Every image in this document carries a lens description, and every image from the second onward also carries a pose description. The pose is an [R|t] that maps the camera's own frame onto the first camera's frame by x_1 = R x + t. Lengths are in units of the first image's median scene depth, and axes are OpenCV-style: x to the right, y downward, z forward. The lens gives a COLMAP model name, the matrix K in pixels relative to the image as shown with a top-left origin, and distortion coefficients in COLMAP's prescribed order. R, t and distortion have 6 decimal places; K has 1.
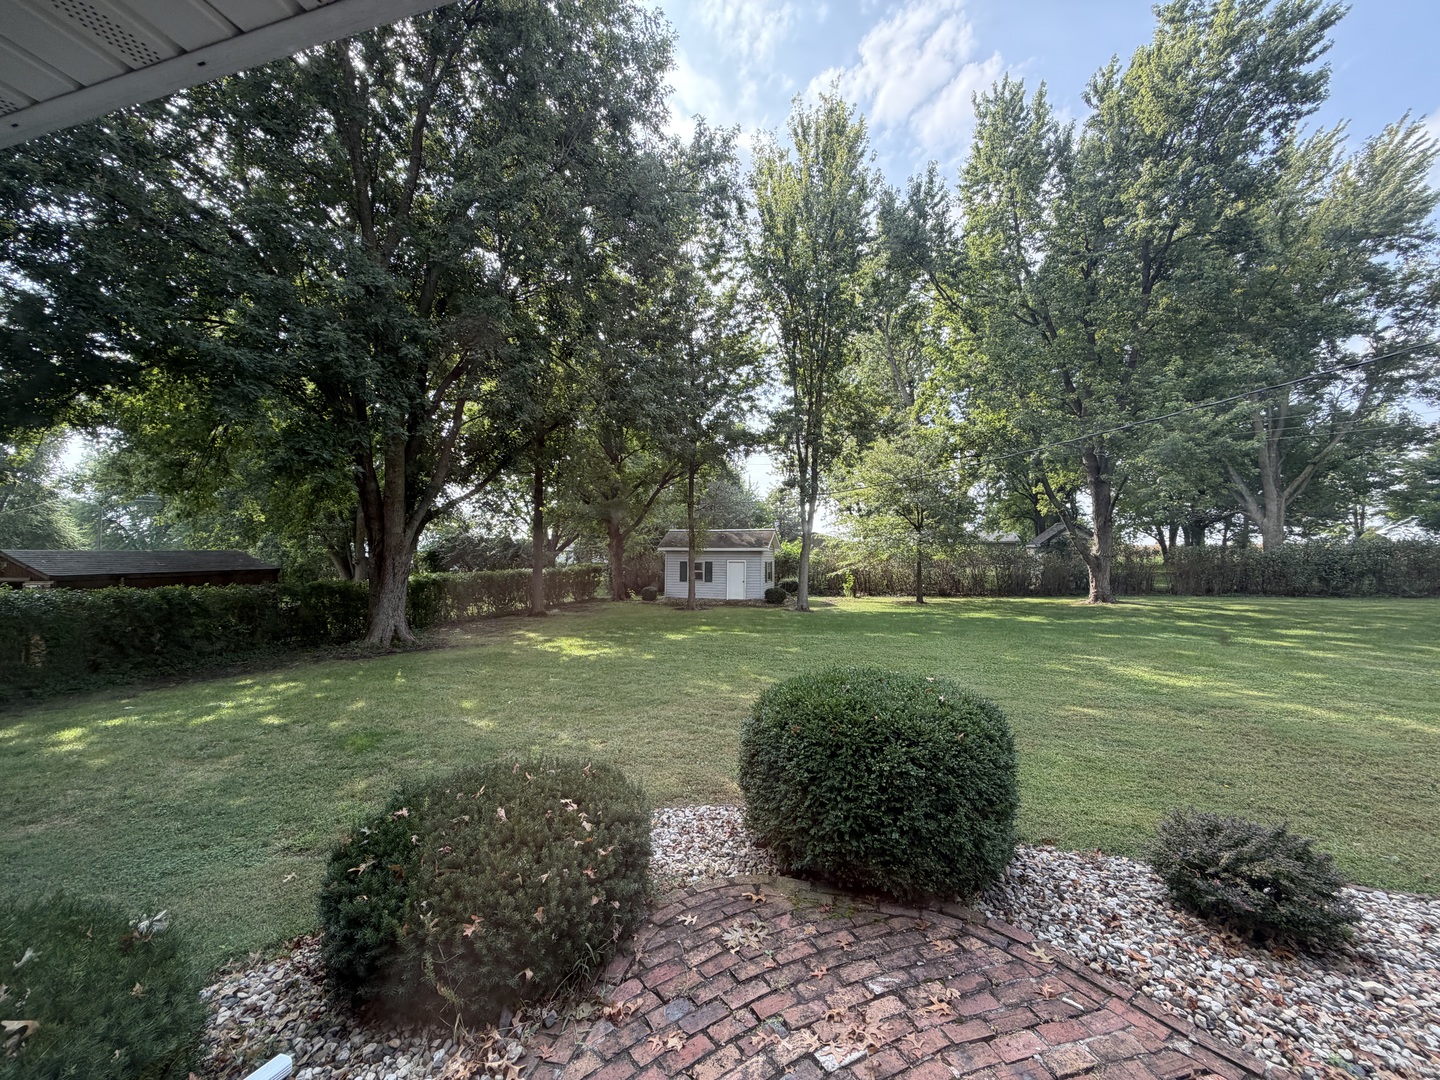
lens RADIAL K [[577.3, 0, 715.3], [0, 577.3, 540.0], [0, 0, 1]] dist [0.000100, -0.000514]
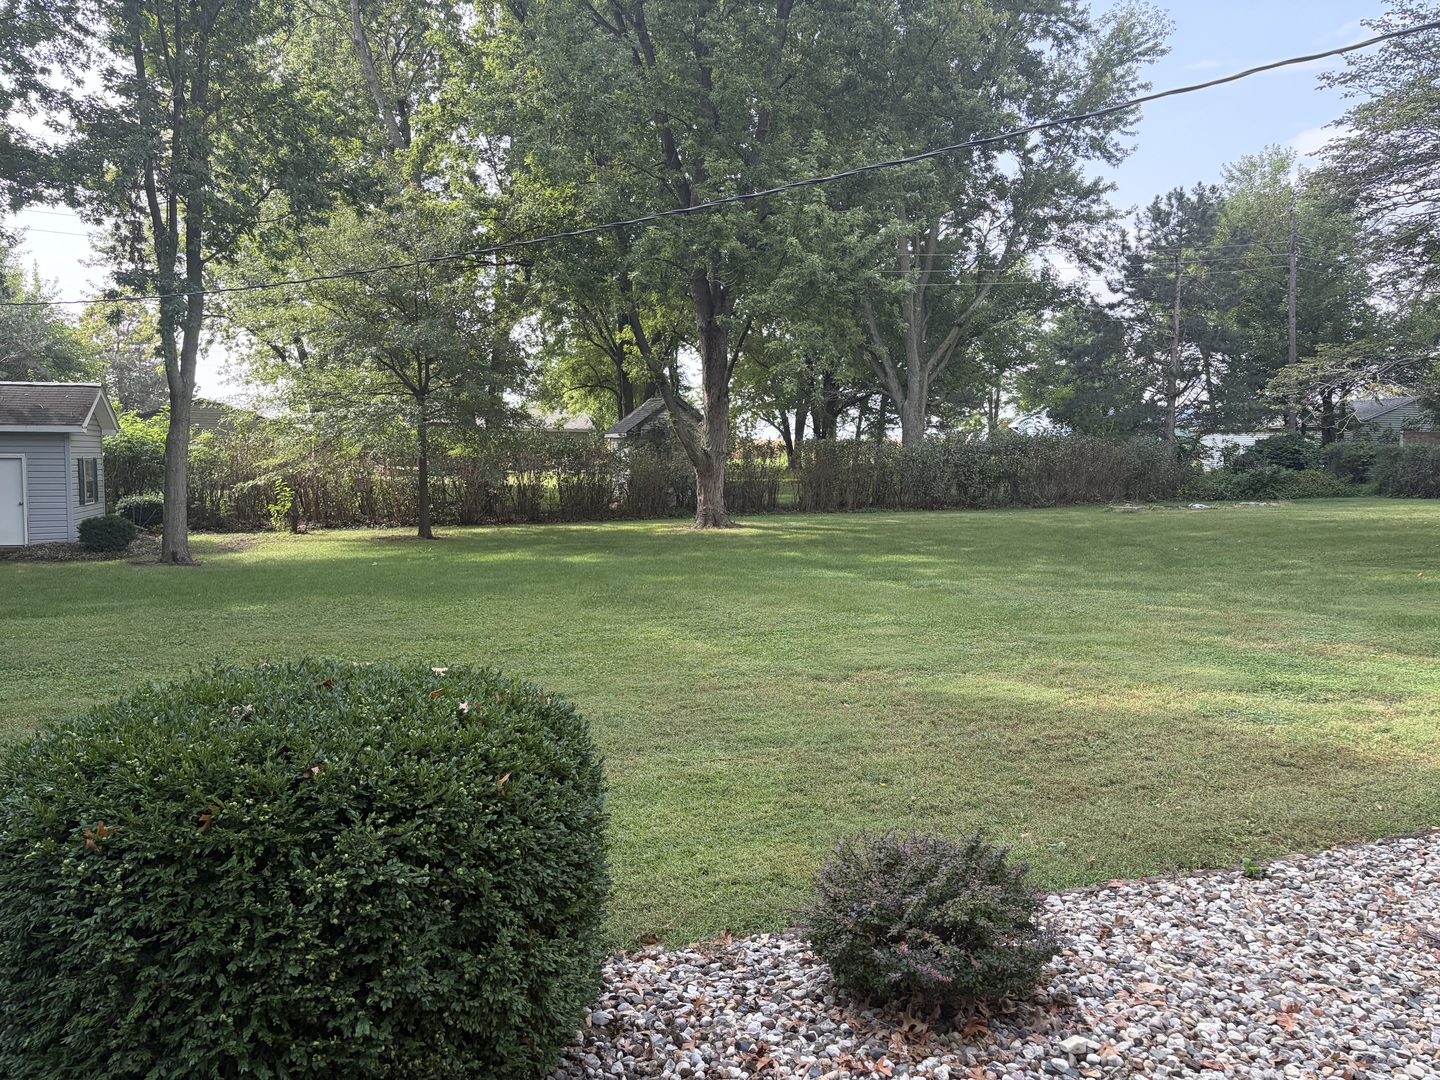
lens RADIAL K [[1095.0, 0, 727.4], [0, 1095.0, 549.8], [0, 0, 1]] dist [0.036561, -0.039421]
pose [[0.821090, -0.044633, 0.569051, 0.012439], [-0.019497, 0.994163, 0.106108, 0.009137], [-0.570466, -0.098219, 0.815427, 0.030887]]
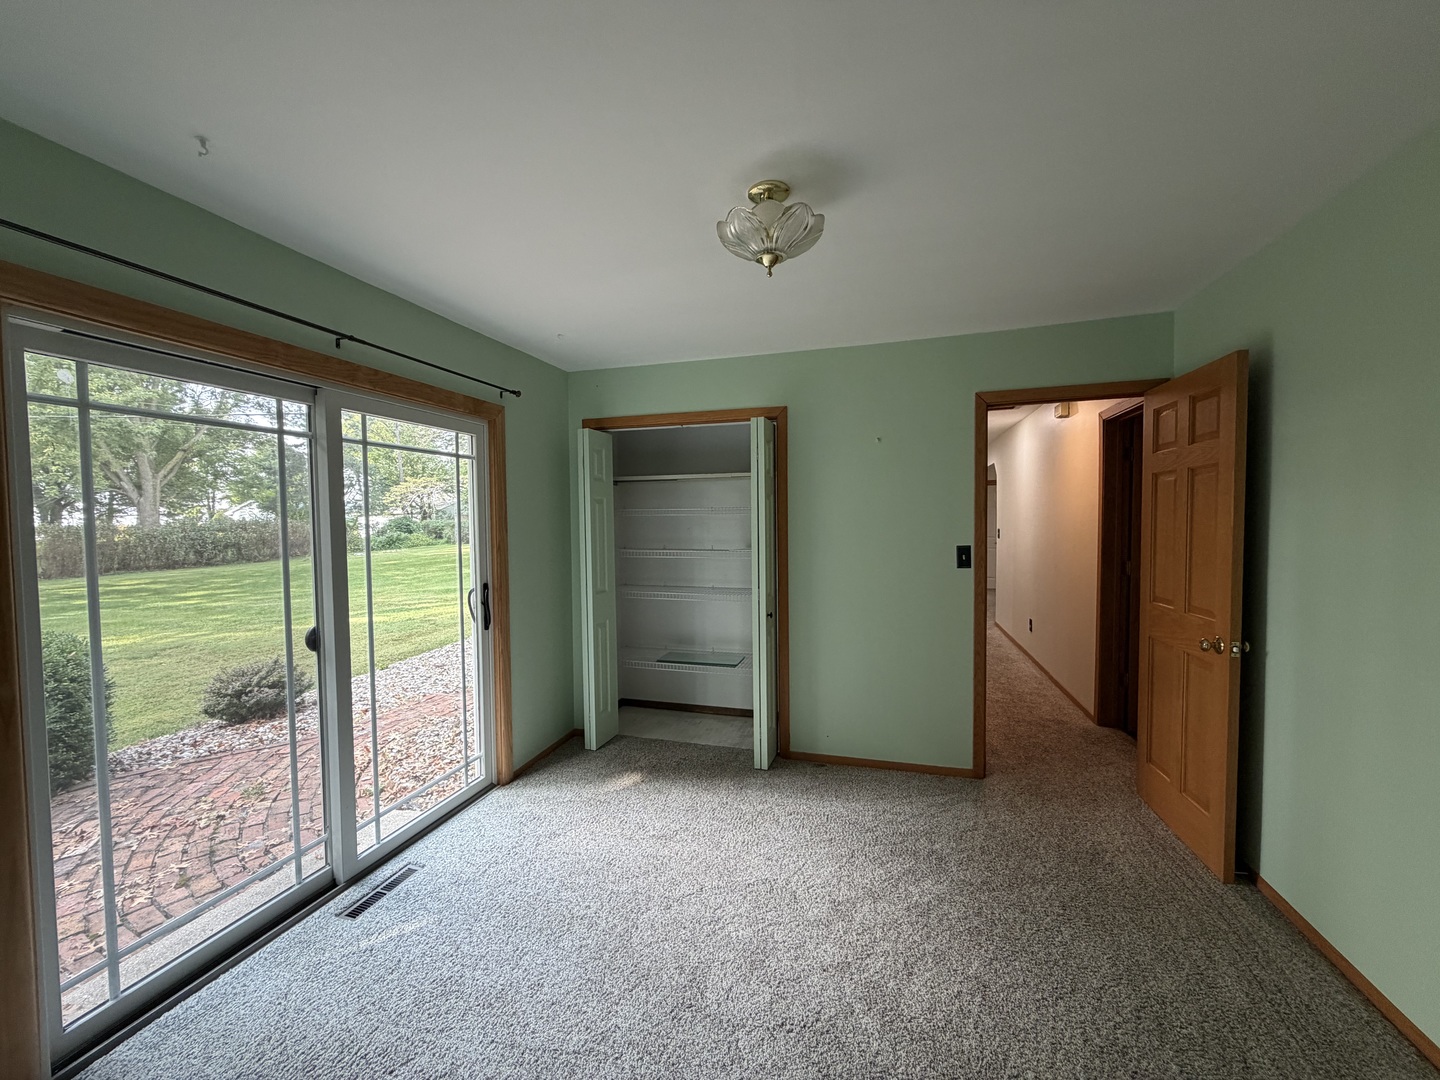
lens RADIAL K [[577.3, 0, 719.0], [0, 577.3, 541.7], [0, 0, 1]] dist [0.000100, -0.000514]
pose [[0.003049, -0.038297, 0.999262, -0.136441], [0.003376, 0.999261, 0.038287, 0.008212], [-0.999990, 0.003257, 0.003176, -0.069549]]
